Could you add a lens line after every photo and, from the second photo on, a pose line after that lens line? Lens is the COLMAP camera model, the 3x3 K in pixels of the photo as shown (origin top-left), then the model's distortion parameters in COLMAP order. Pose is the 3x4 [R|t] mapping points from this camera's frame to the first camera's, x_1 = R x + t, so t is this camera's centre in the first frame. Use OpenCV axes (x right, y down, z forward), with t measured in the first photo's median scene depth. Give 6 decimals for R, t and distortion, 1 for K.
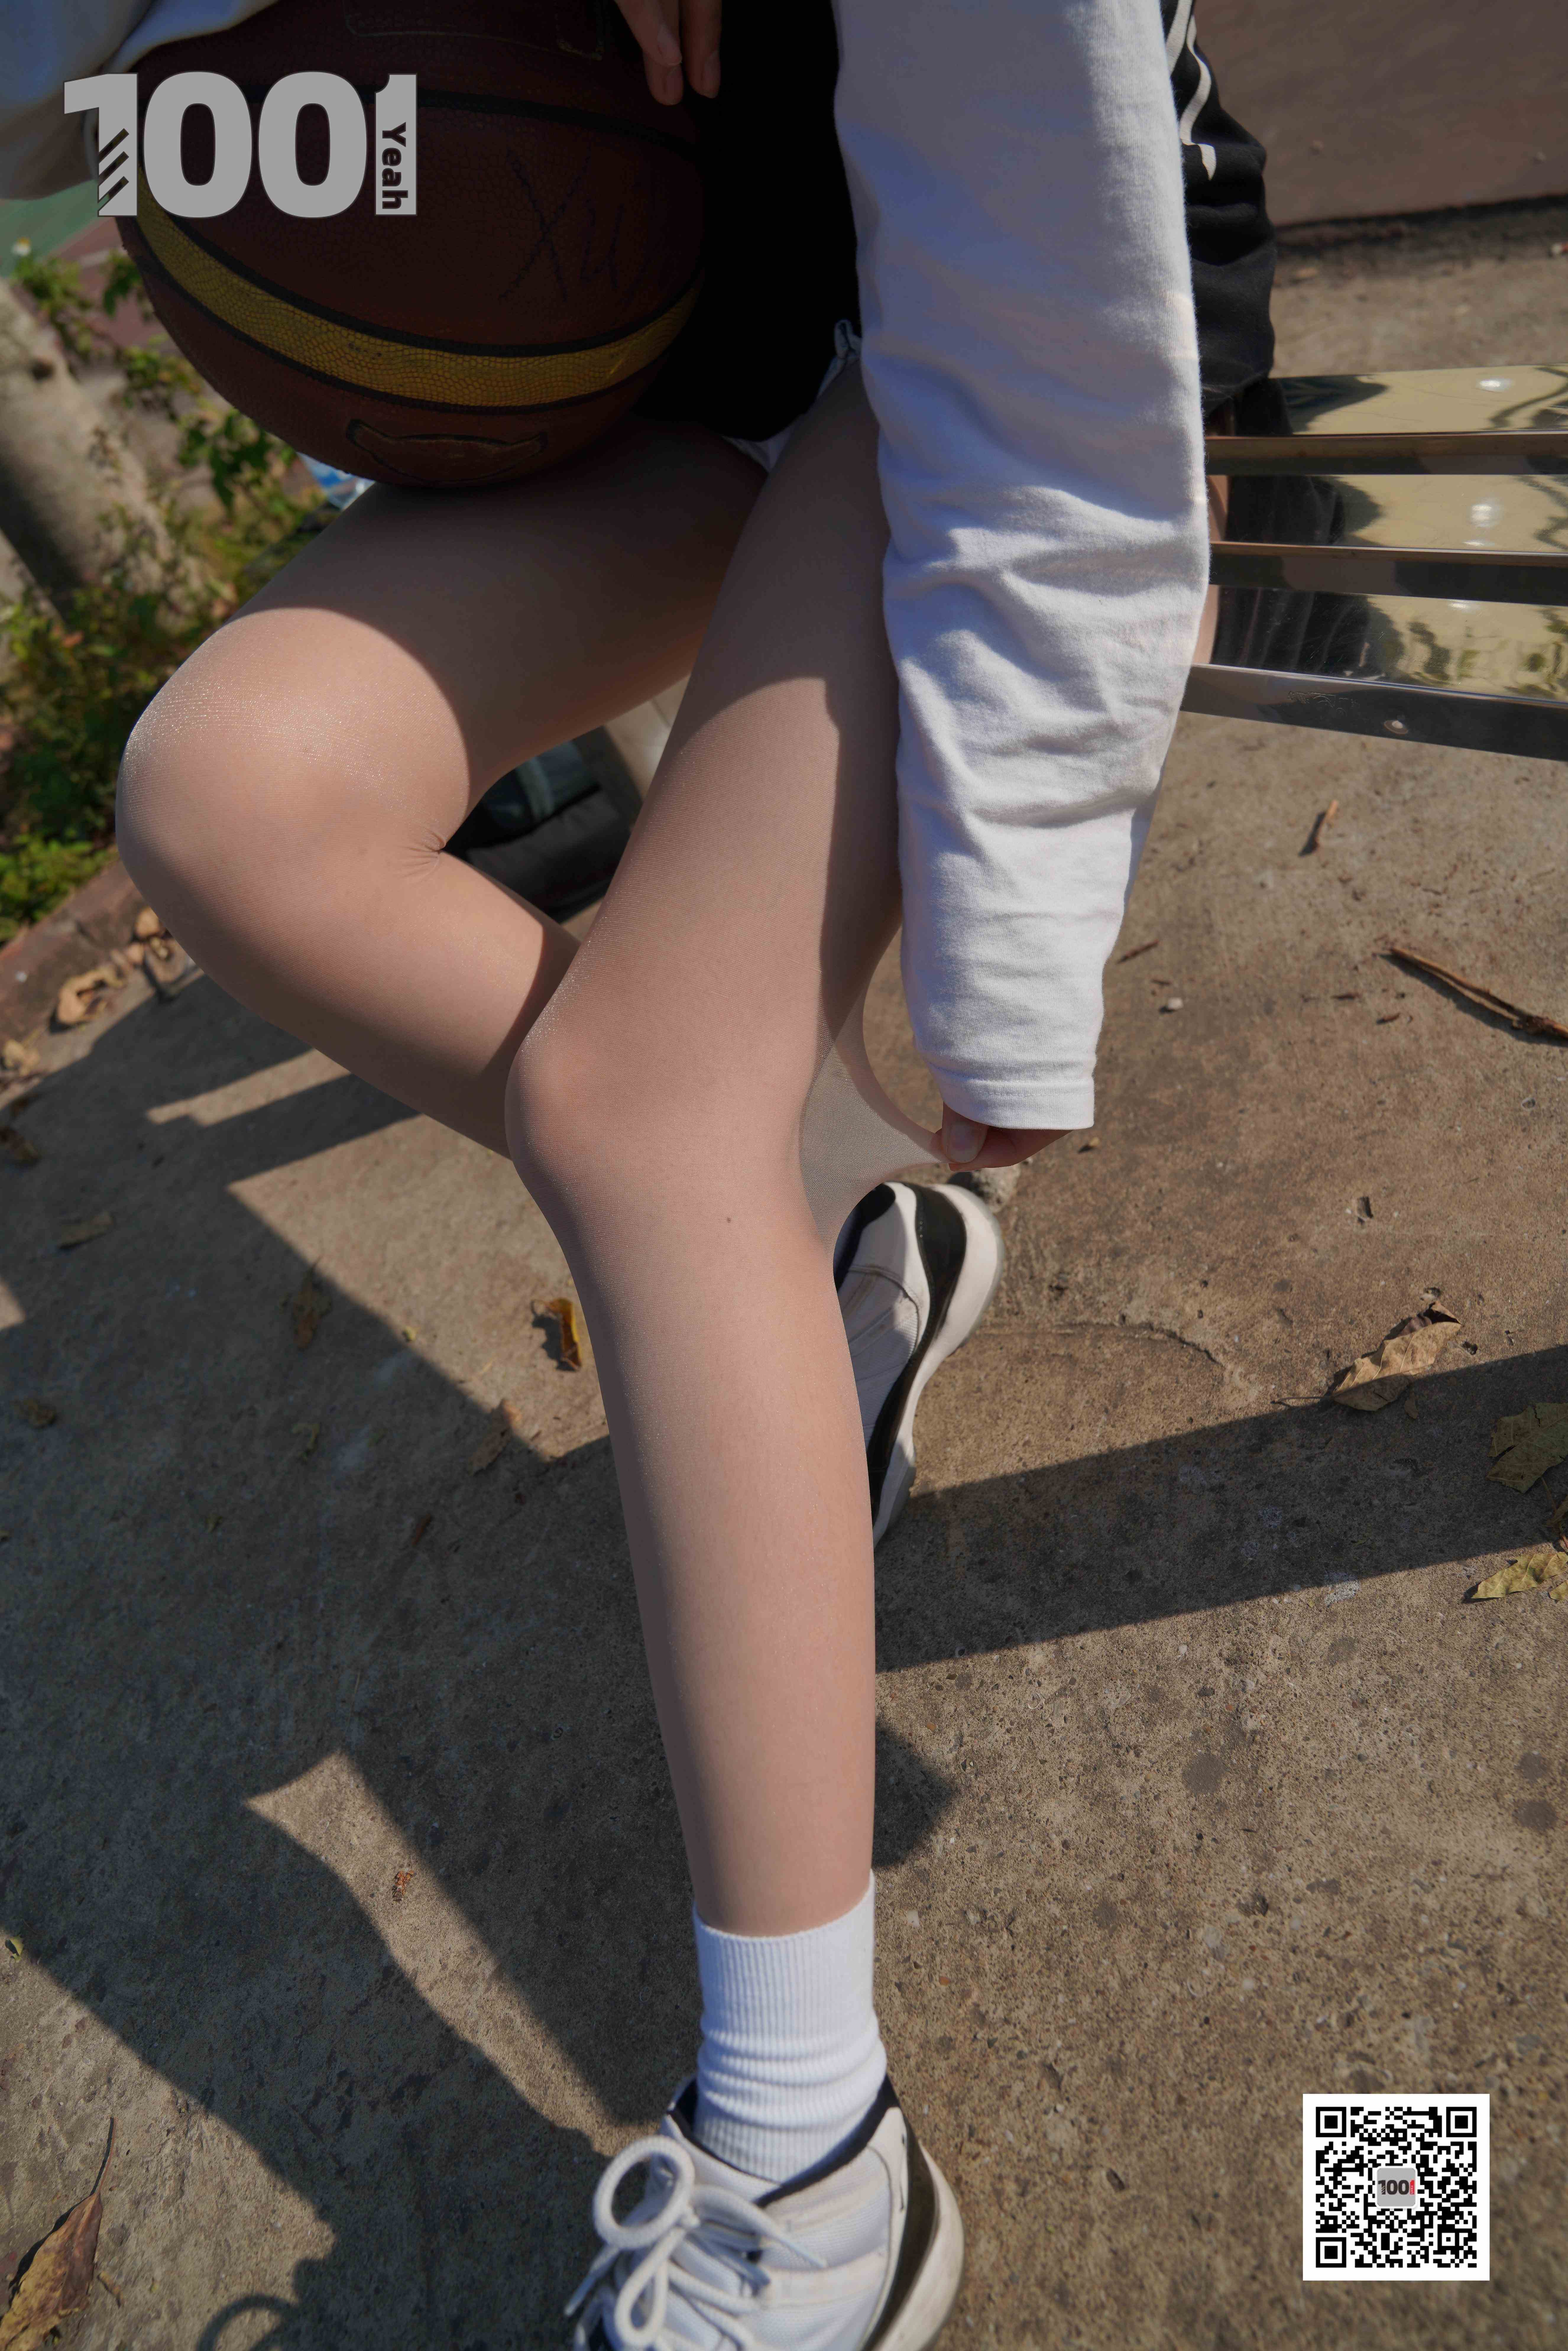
lens RADIAL K [[1657.1, 0, 775.2], [0, 1657.1, 1158.7], [0, 0, 1]] dist [-0.028817, 0.020742]
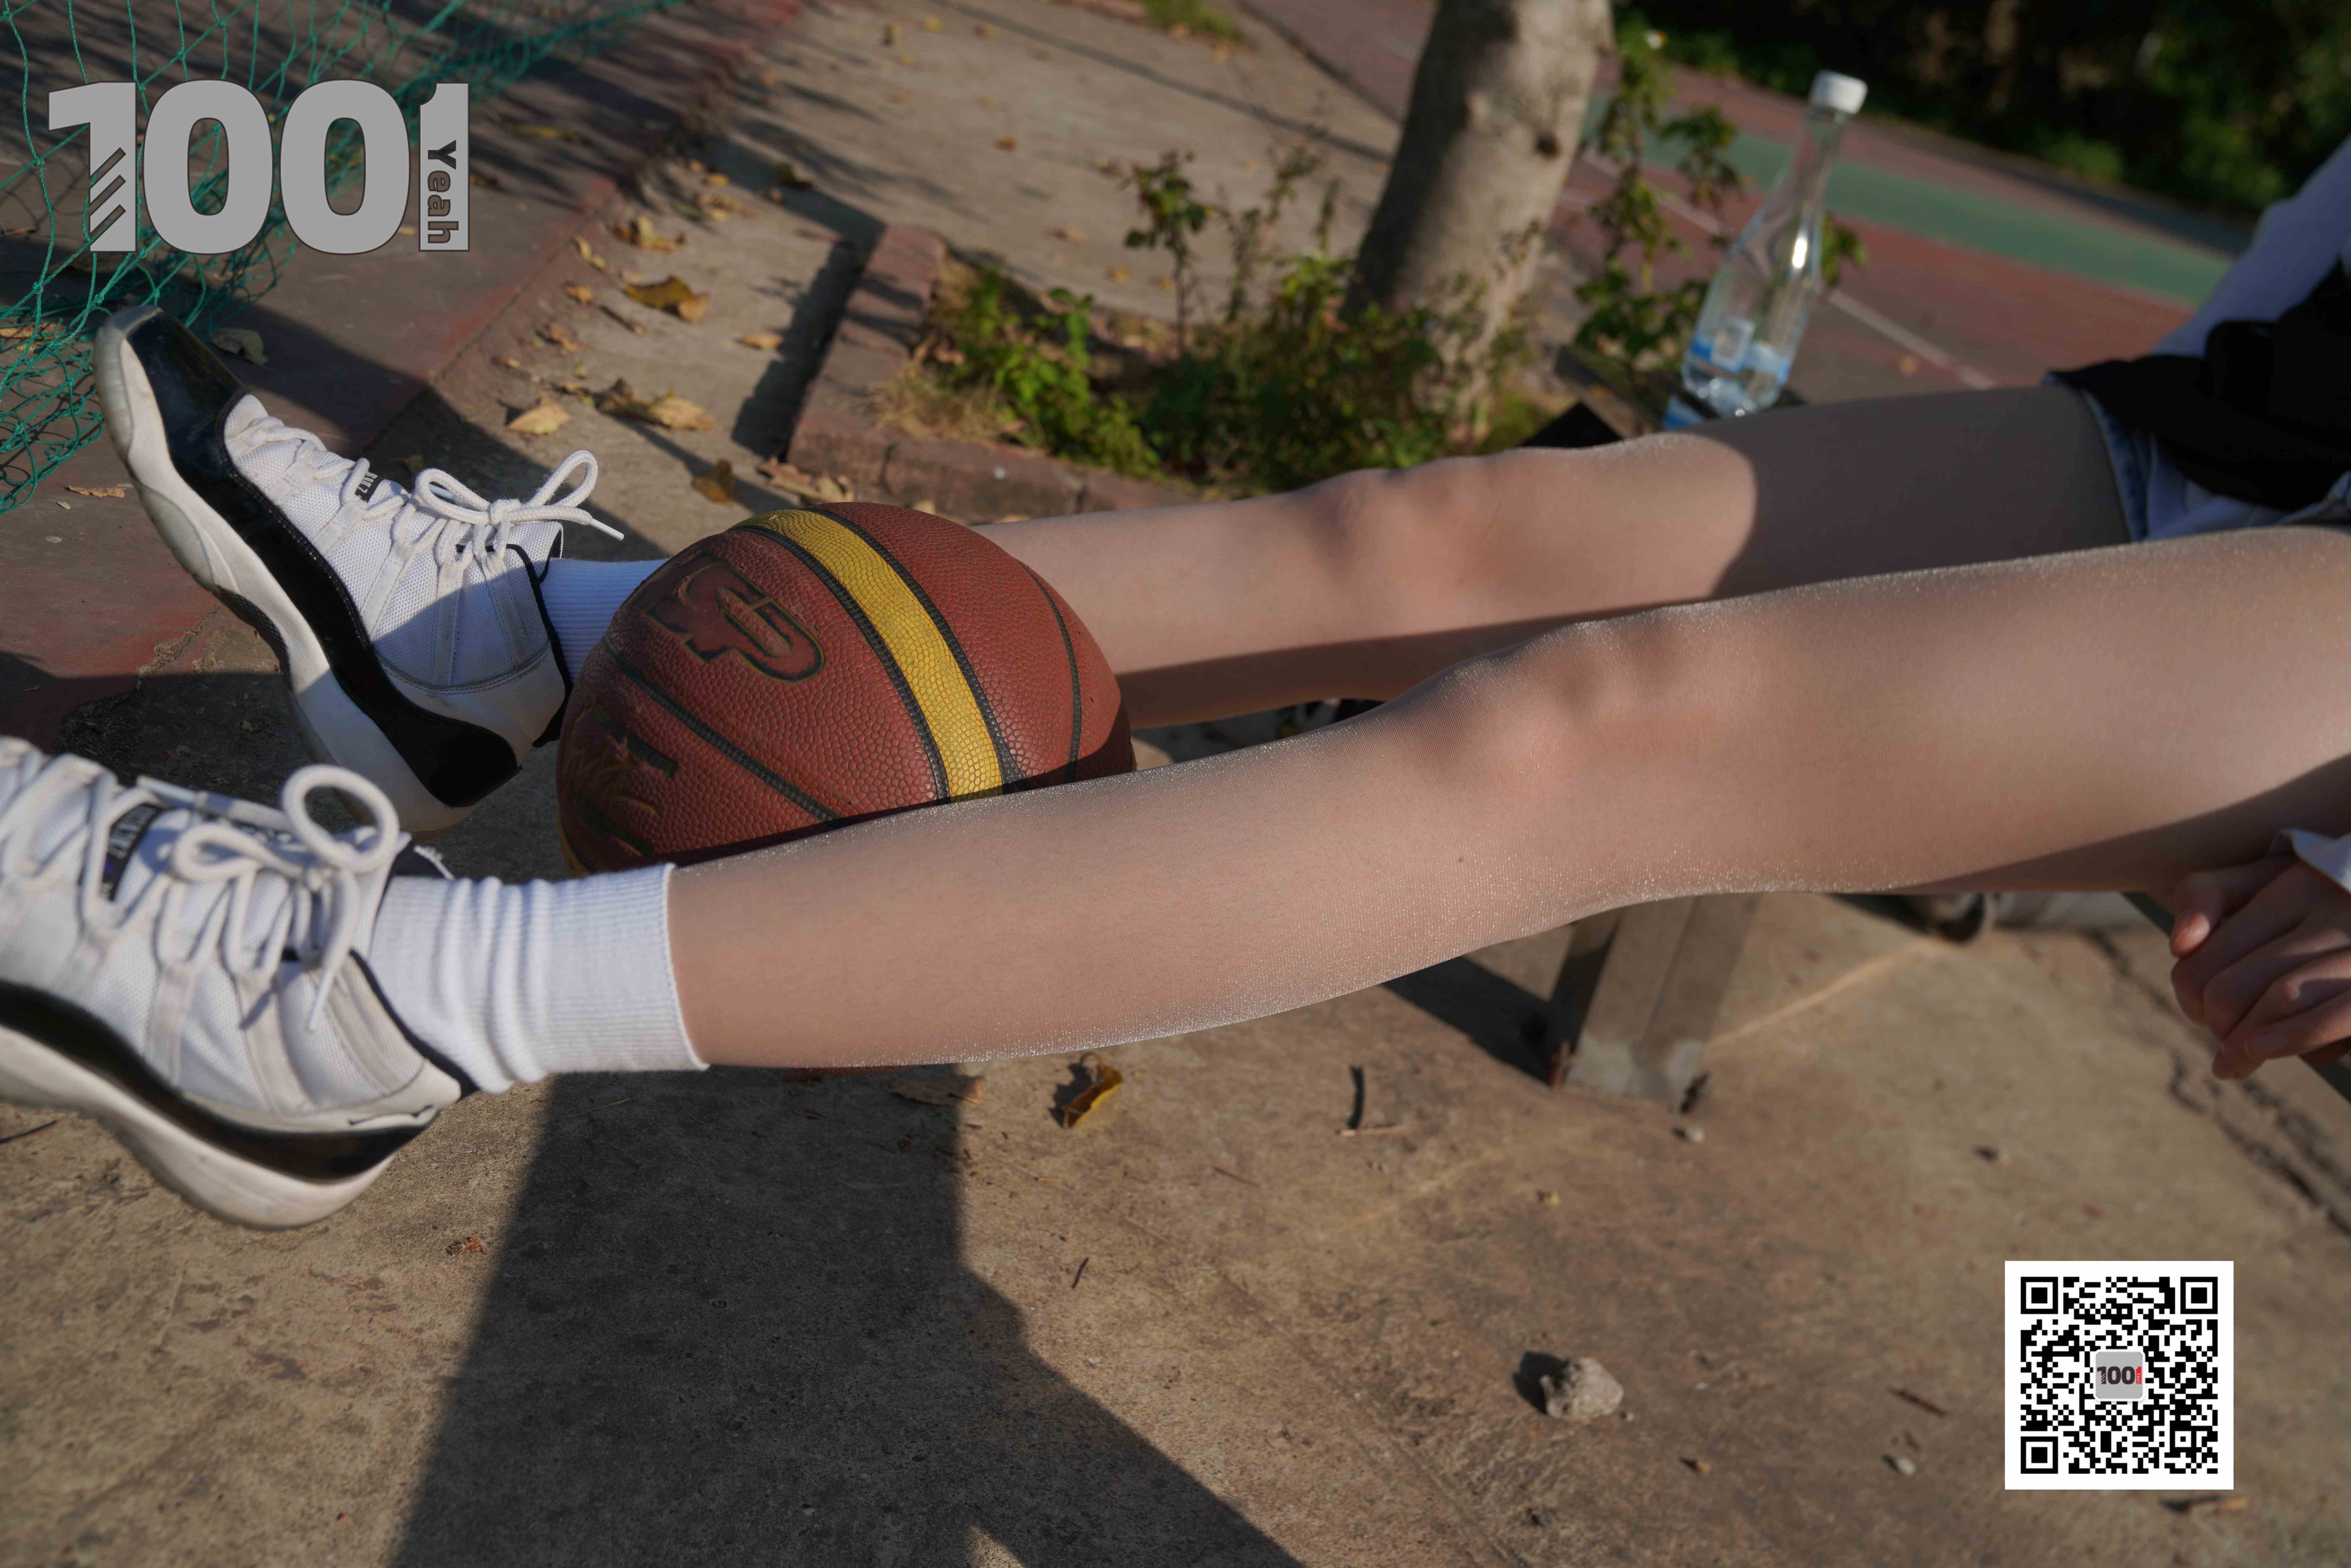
lens RADIAL K [[2212.5, 0, 1194.5], [0, 2212.5, 749.3], [0, 0, 1]] dist [-0.004864, 0.000000]
pose [[0.586325, 0.755667, -0.291875, 0.121257], [-0.809666, 0.558126, -0.181483, 0.217313], [0.025762, 0.342729, 0.939081, -0.104305]]
